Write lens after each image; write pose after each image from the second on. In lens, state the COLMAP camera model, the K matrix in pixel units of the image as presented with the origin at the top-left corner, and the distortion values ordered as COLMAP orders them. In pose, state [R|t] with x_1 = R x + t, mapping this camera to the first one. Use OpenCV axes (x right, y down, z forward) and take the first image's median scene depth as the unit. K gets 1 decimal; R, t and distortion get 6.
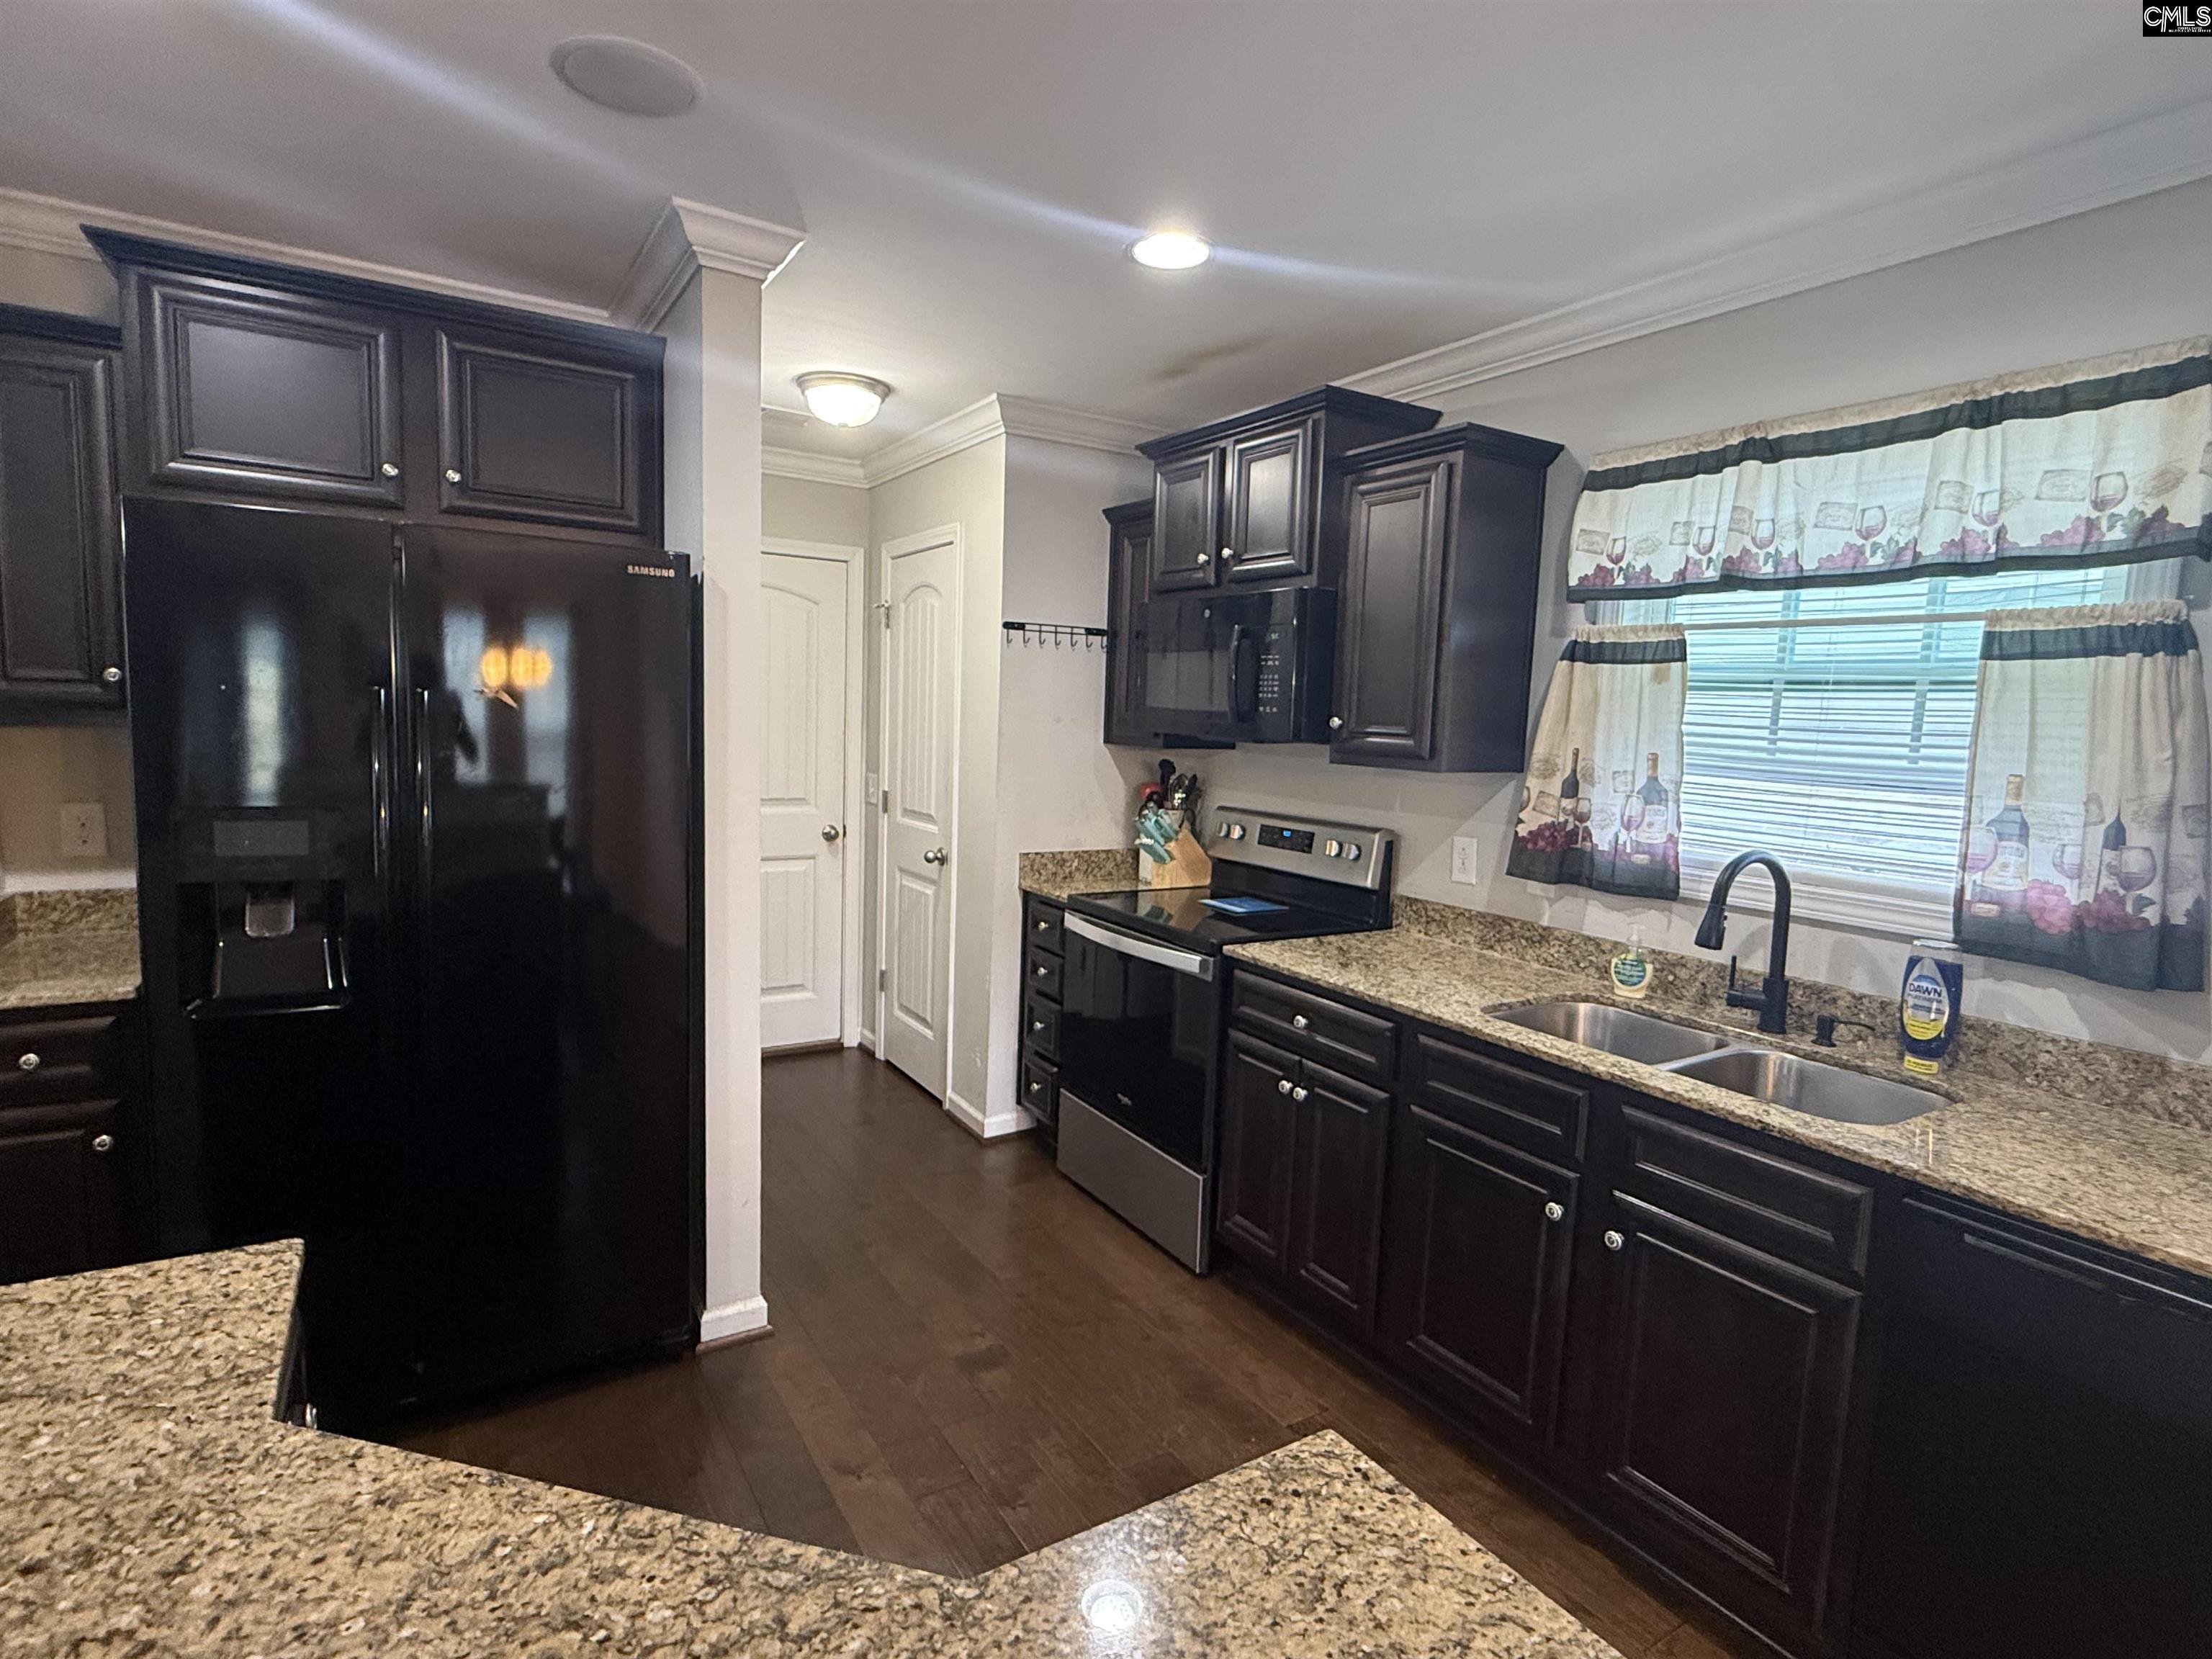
lens RADIAL K [[1104.6, 0, 1114.5], [0, 1104.6, 836.1], [0, 0, 1]] dist [0.002389, 0.000625]
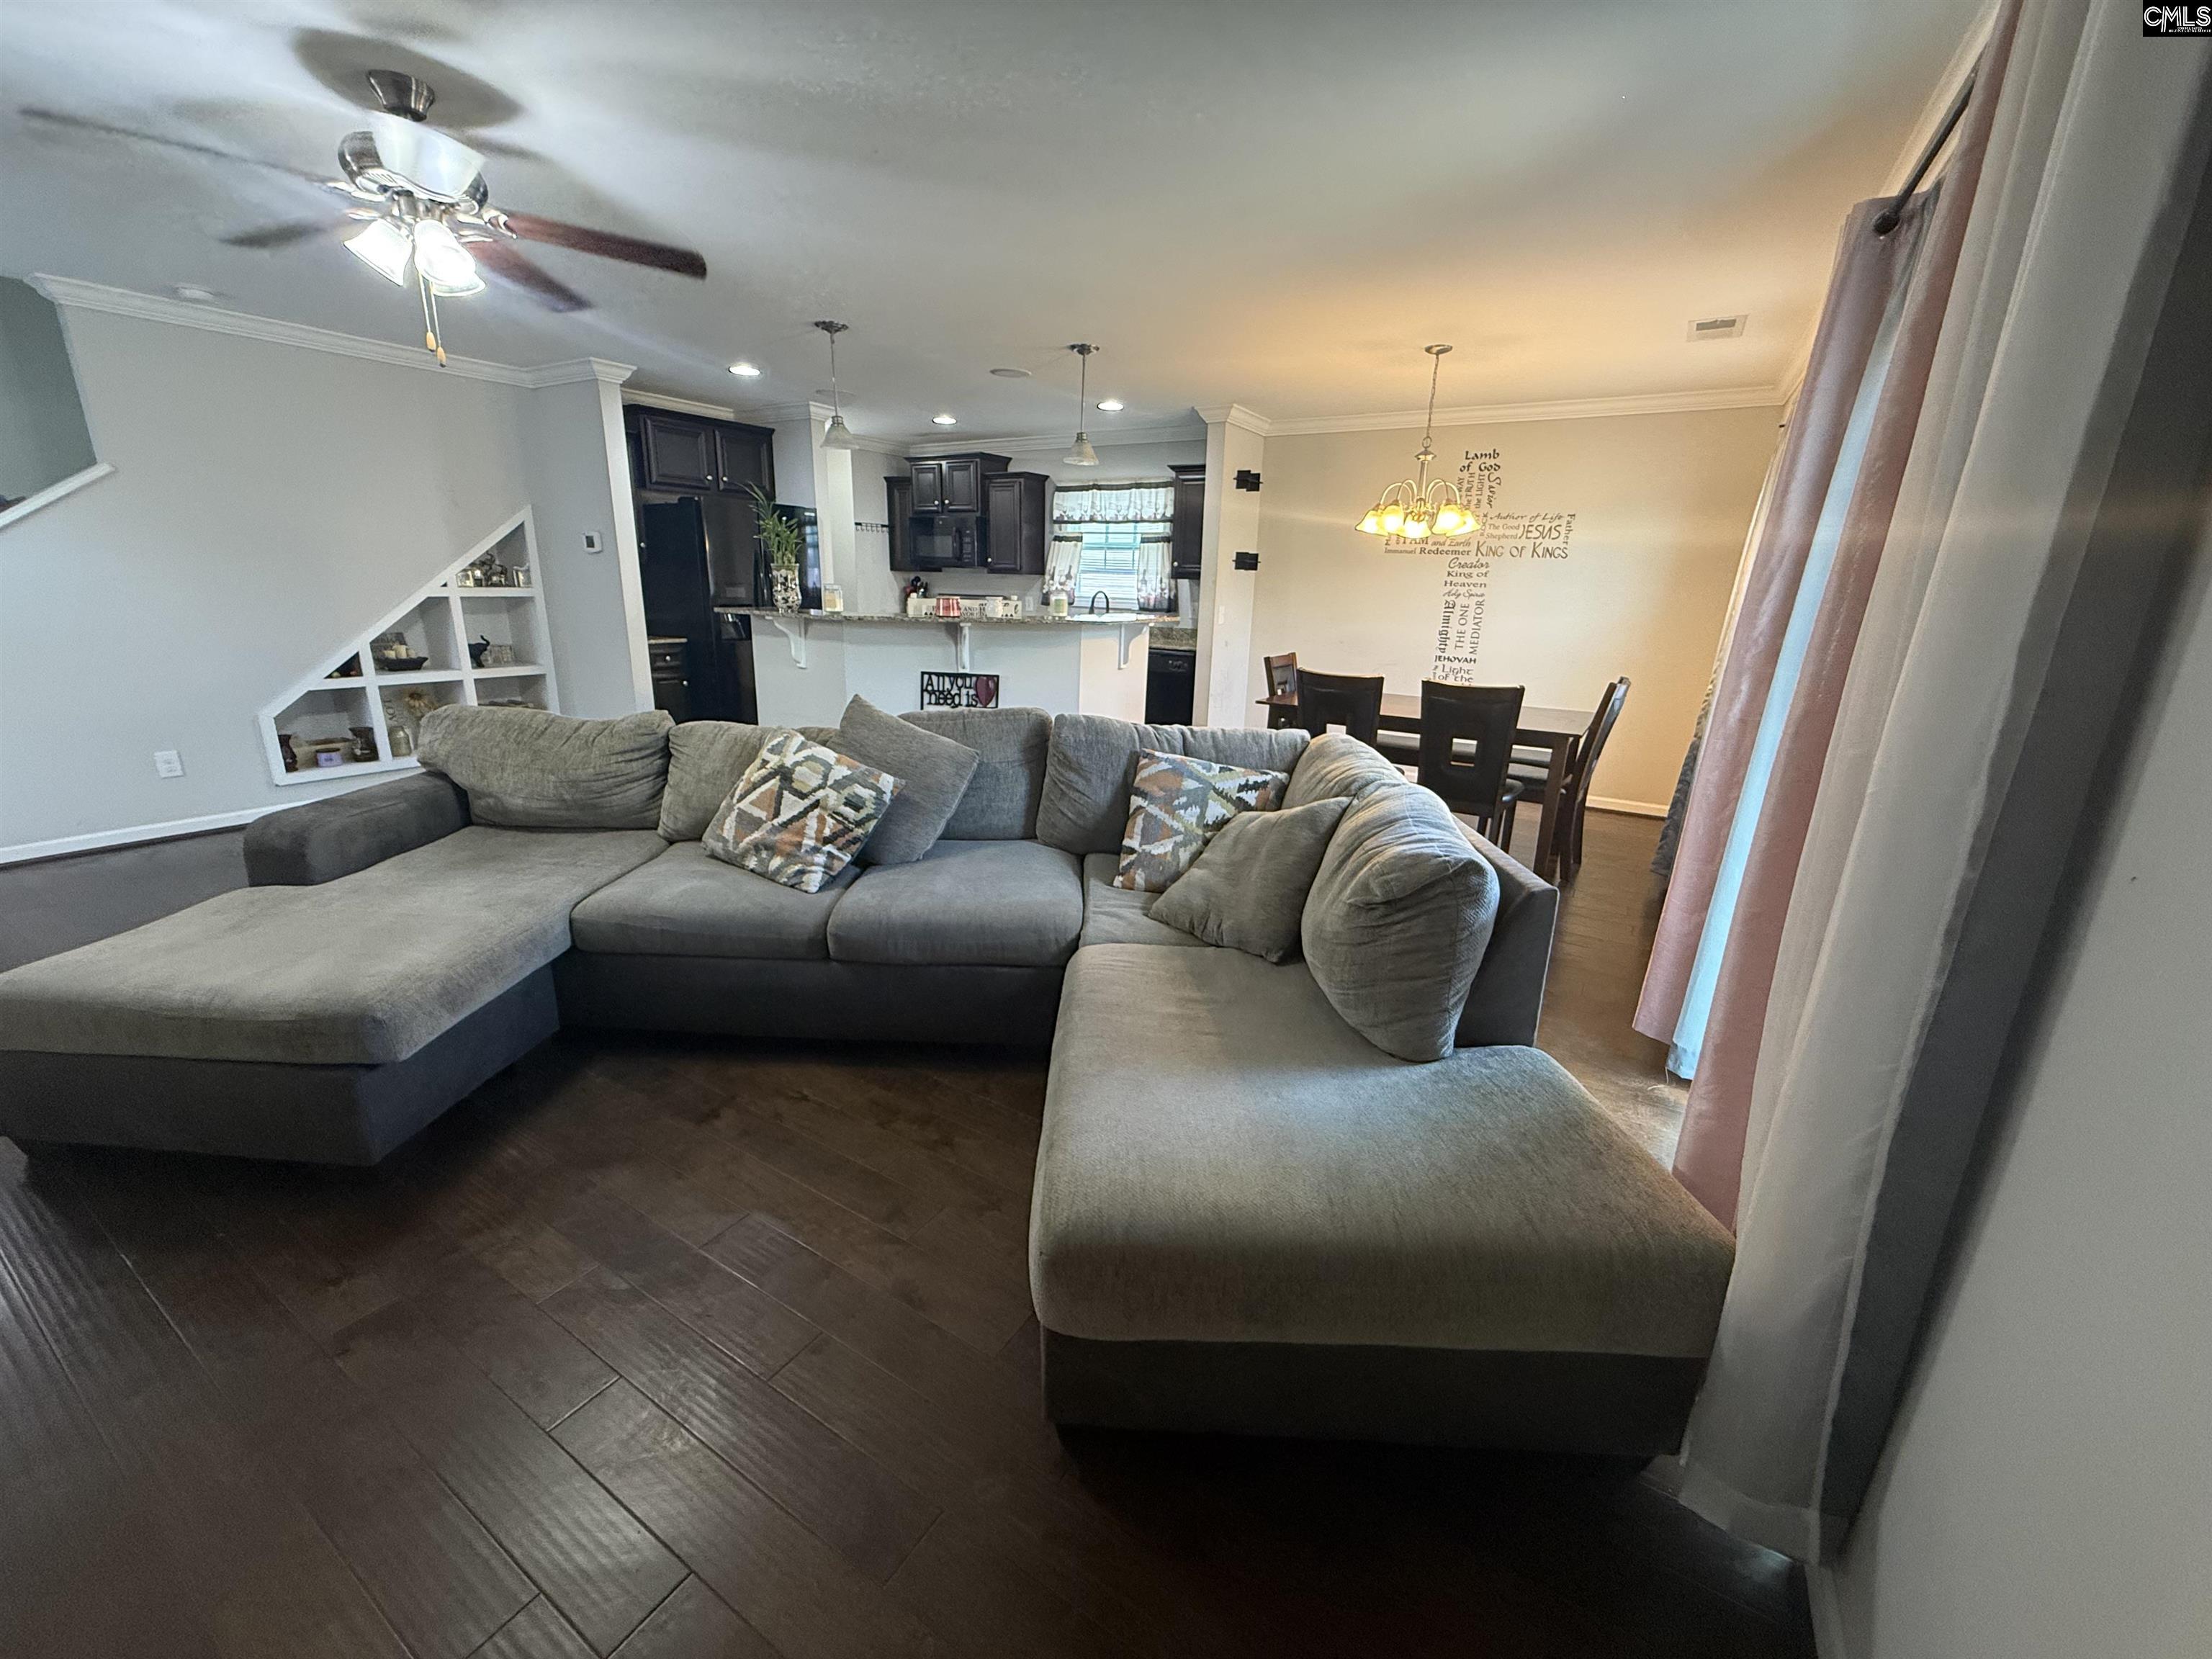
lens RADIAL K [[883.3, 0, 1100.0], [0, 883.3, 827.9], [0, 0, 1]] dist [0.001219, -0.000074]
pose [[0.902277, -0.124773, 0.412709, -0.744792], [0.052150, 0.981765, 0.182804, 0.234381], [-0.427992, -0.143417, 0.892331, -1.728952]]
